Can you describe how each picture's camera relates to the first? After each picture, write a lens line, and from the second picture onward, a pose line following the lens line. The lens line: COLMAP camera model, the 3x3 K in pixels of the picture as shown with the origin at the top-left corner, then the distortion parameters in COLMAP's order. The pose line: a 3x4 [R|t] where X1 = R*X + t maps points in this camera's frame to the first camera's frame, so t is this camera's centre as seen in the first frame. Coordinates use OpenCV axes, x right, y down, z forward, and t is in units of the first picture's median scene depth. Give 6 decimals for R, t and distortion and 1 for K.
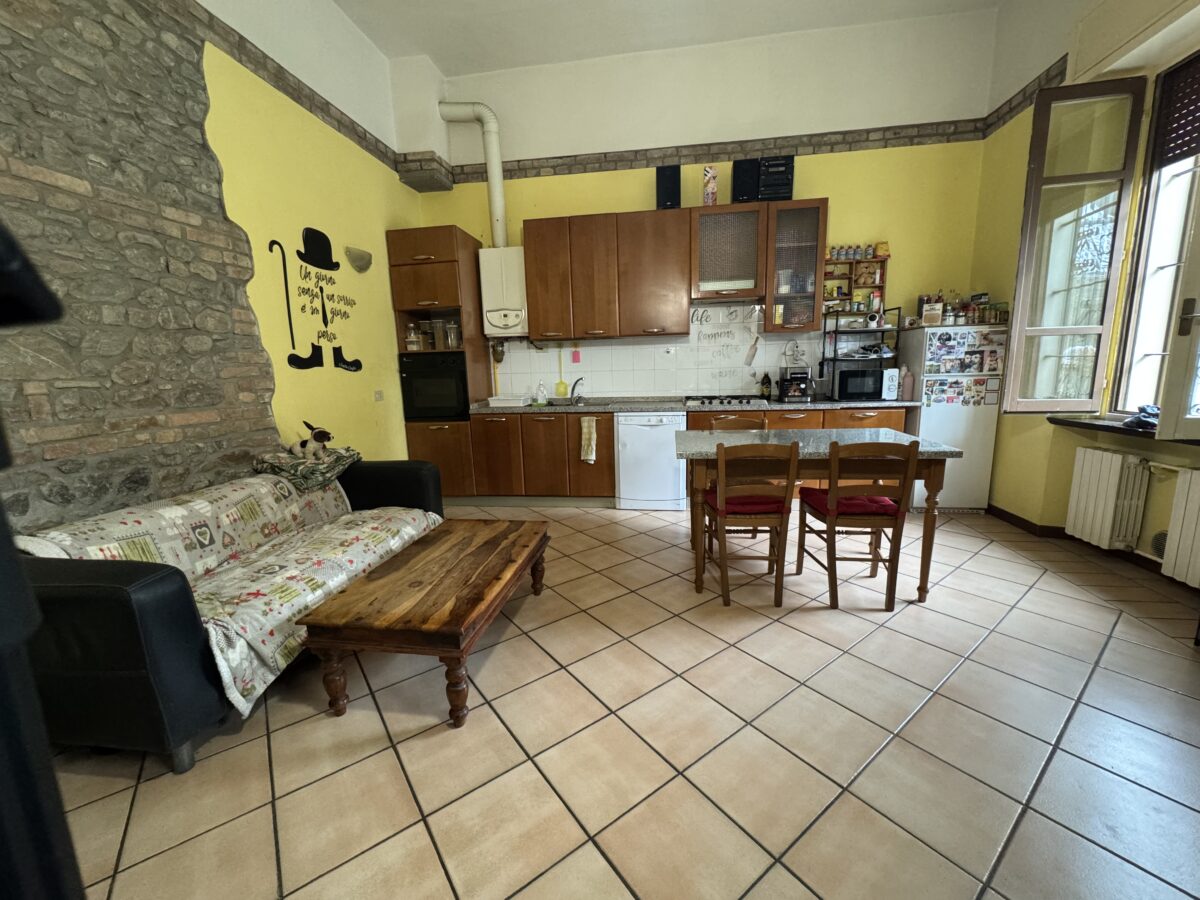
lens RADIAL K [[478.8, 0, 601.1], [0, 478.8, 450.1], [0, 0, 1]] dist [-0.002244, 0.000153]
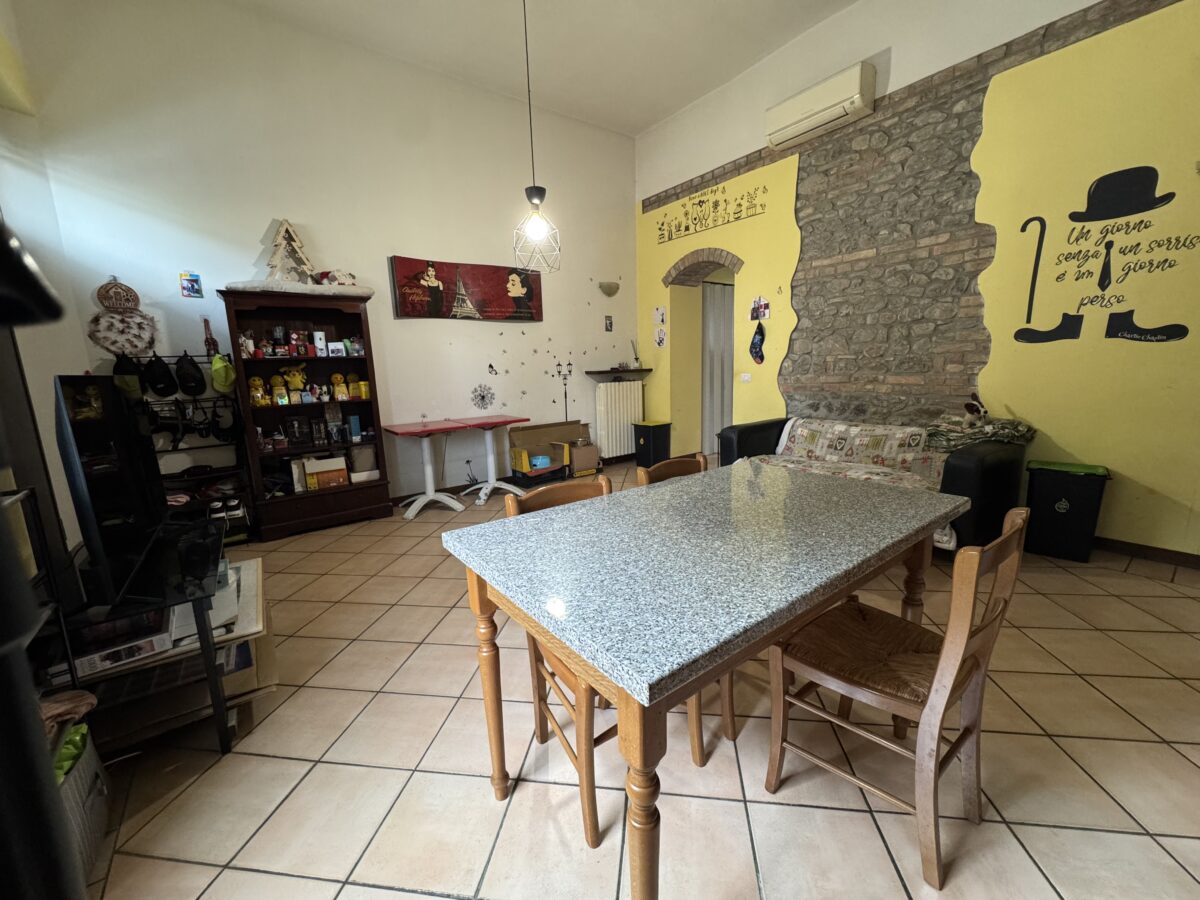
lens RADIAL K [[478.8, 0, 601.1], [0, 478.8, 450.1], [0, 0, 1]] dist [-0.002244, 0.000153]
pose [[-0.698222, 0.175977, -0.693915, 0.650446], [-0.070090, 0.947854, 0.310902, -0.184517], [0.712442, 0.265715, -0.649478, 0.962573]]
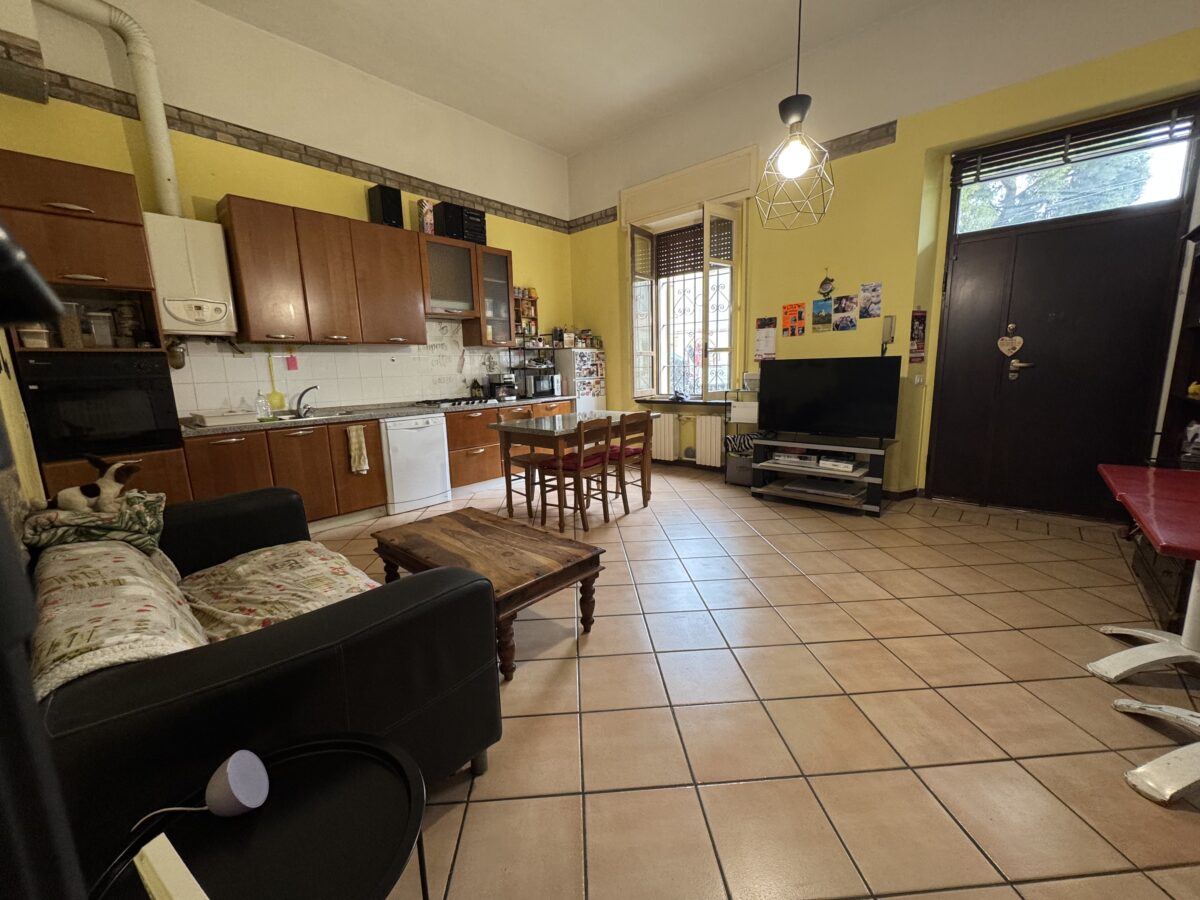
lens RADIAL K [[478.8, 0, 601.1], [0, 478.8, 450.1], [0, 0, 1]] dist [-0.002244, 0.000153]
pose [[0.545306, -0.131019, 0.827934, -0.654692], [0.155506, 0.986376, 0.053671, 0.004044], [-0.823686, 0.099482, 0.558251, 0.082220]]
